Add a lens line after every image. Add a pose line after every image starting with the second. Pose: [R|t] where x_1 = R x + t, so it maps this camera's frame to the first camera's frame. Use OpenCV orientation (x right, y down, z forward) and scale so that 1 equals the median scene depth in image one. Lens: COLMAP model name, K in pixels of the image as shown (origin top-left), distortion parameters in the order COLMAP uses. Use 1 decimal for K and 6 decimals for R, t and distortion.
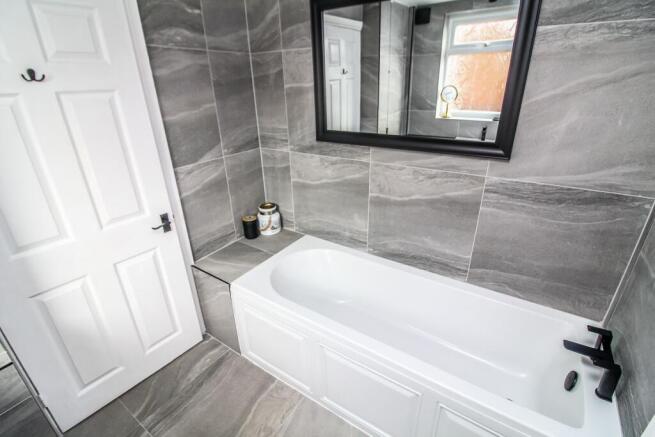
lens RADIAL K [[301.0, 0, 331.1], [0, 301.0, 218.7], [0, 0, 1]] dist [-0.002798, -0.008712]
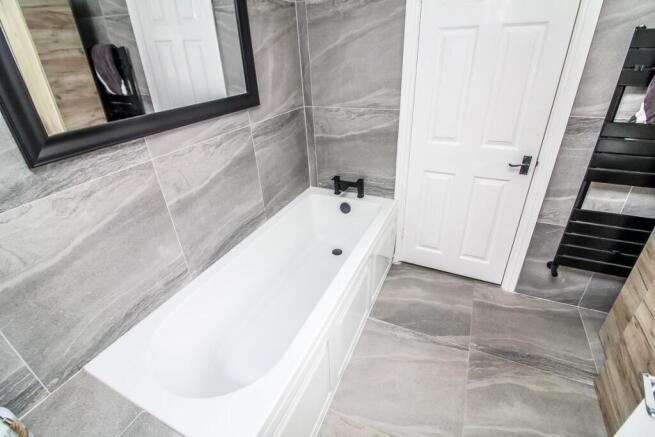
lens RADIAL K [[301.0, 0, 328.7], [0, 301.0, 216.6], [0, 0, 1]] dist [-0.002798, -0.008712]
pose [[-0.150862, -0.457661, 0.876235, -0.603827], [0.439954, 0.762675, 0.474095, -0.248108], [-0.885258, 0.457026, 0.086291, 0.685909]]
